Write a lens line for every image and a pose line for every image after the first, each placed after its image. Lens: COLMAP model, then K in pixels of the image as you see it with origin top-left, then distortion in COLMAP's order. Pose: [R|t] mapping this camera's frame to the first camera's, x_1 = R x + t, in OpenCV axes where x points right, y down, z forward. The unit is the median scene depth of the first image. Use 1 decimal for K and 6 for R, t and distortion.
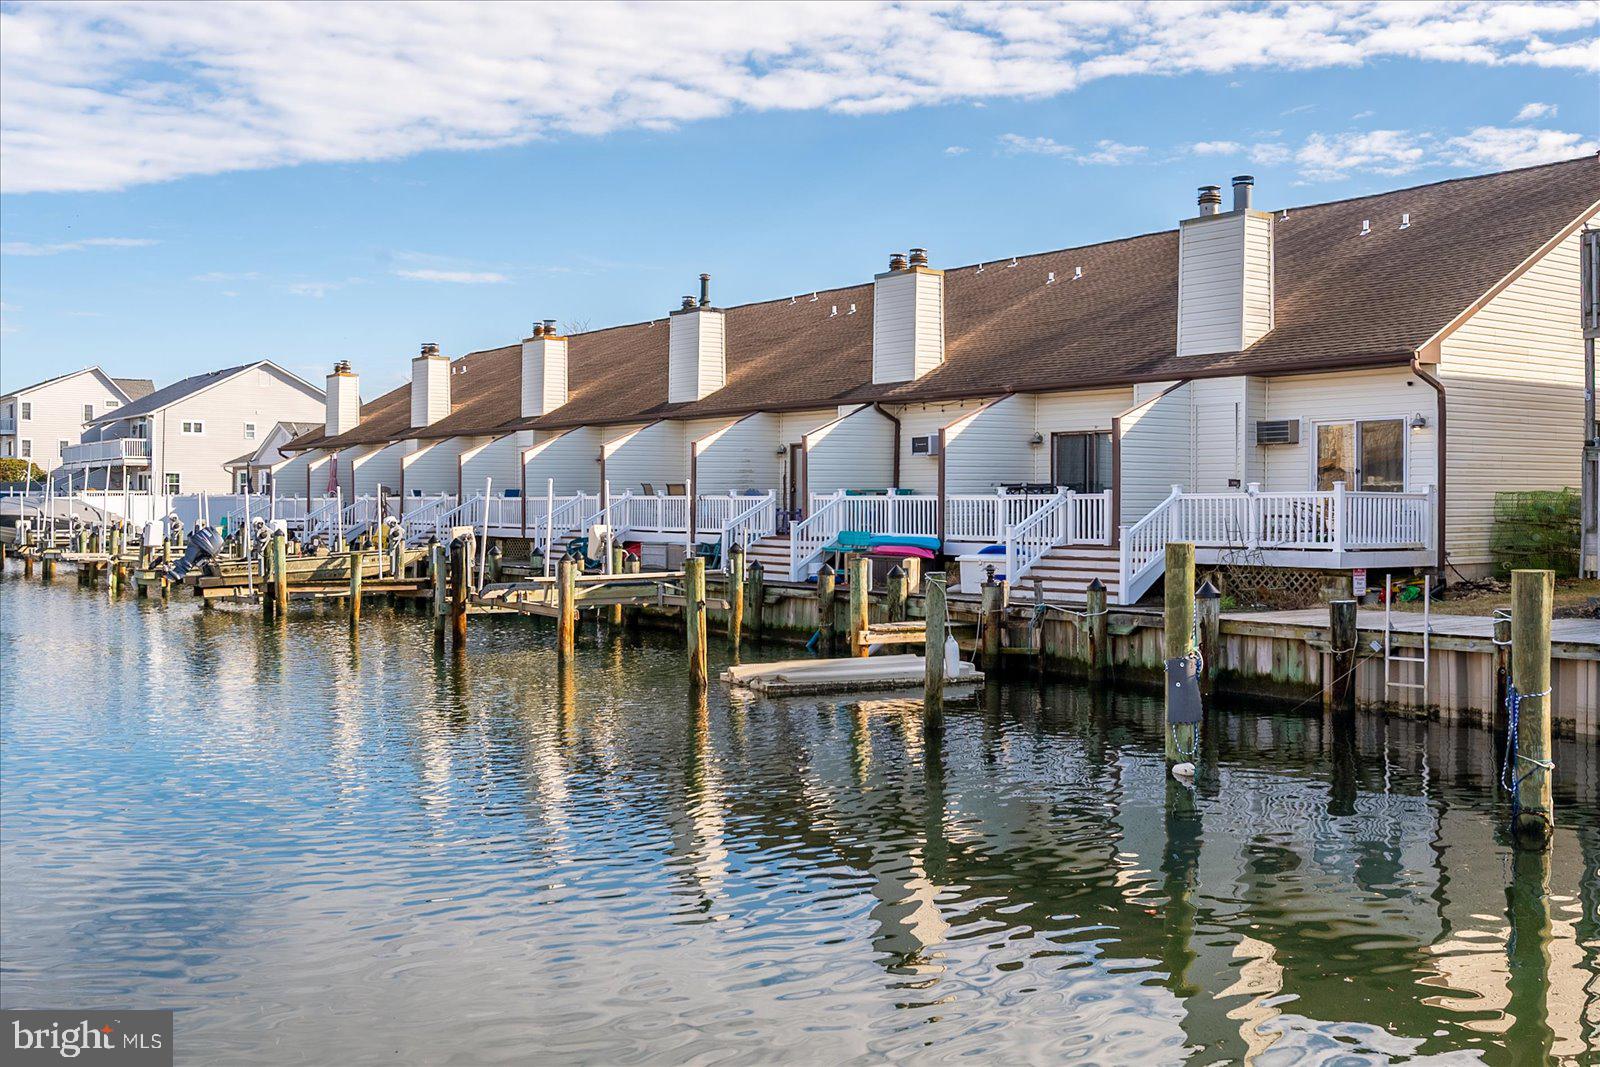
lens RADIAL K [[681.6, 0, 800.0], [0, 681.6, 533.5], [0, 0, 1]] dist [0.001900, 0.000720]
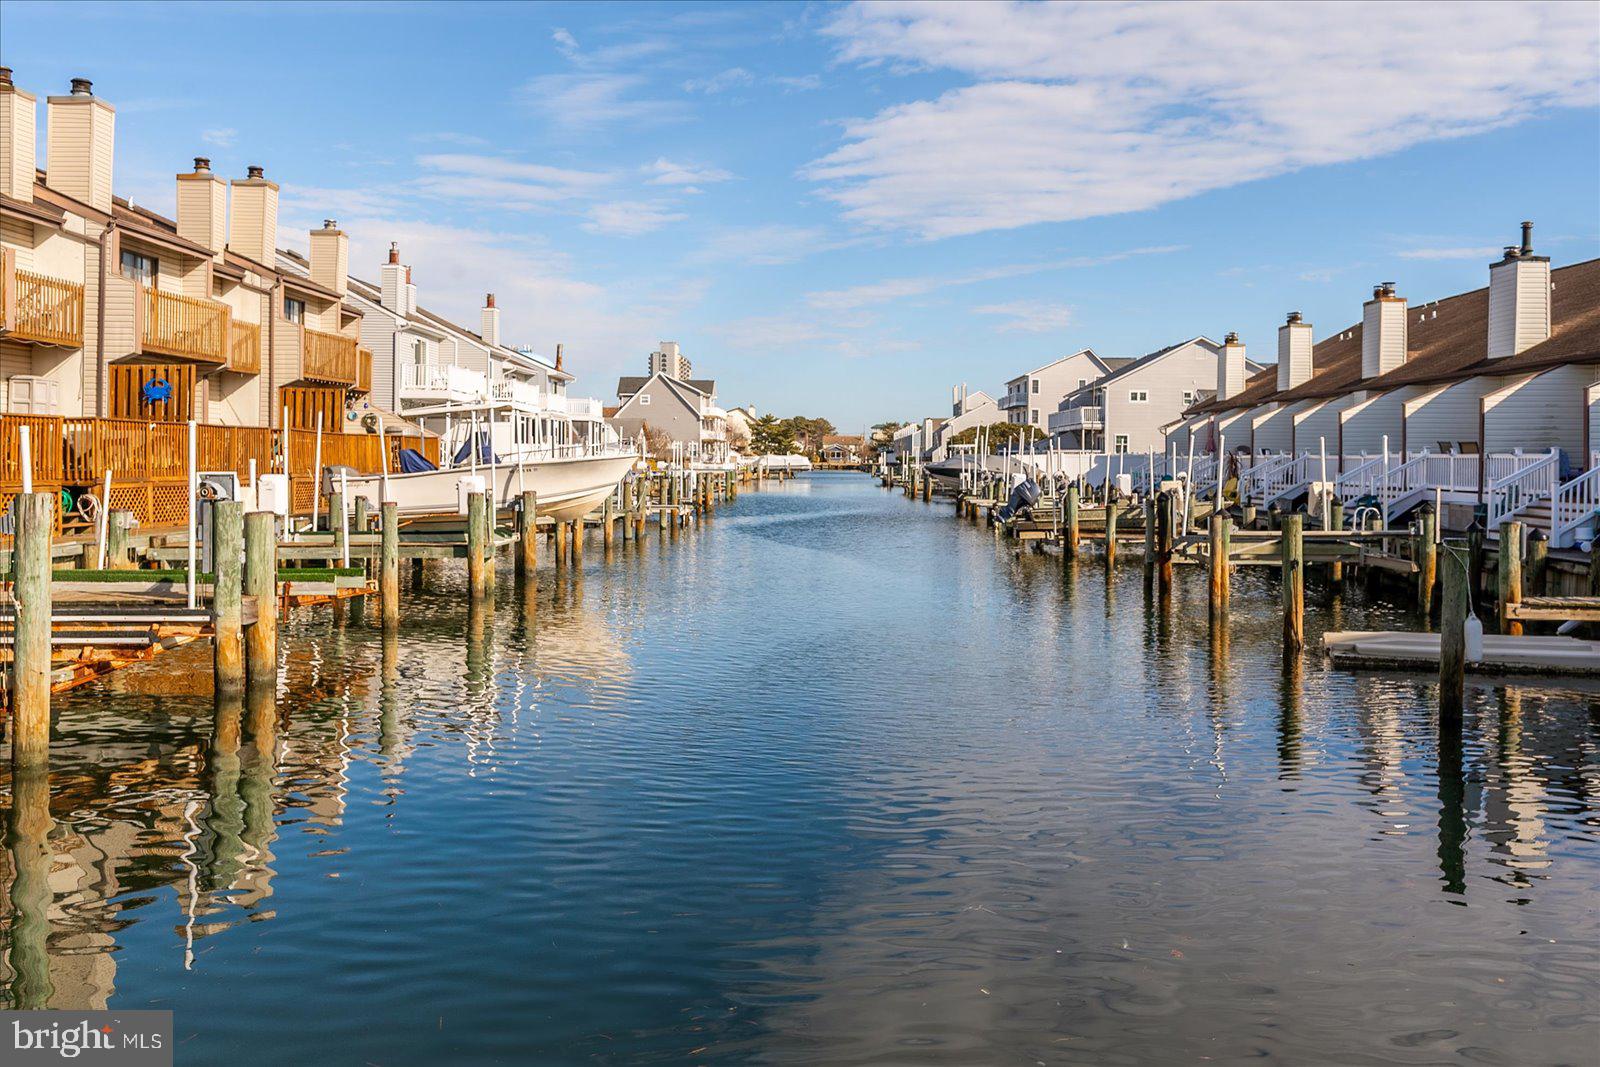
lens RADIAL K [[687.0, 0, 800.0], [0, 687.0, 456.3], [0, 0, 1]] dist [0.000925, 0.000469]
pose [[0.952910, 0.003780, -0.303228, -1.136540], [-0.018234, 0.998827, -0.044849, 0.014268], [0.302703, 0.048267, 0.951862, -0.334529]]
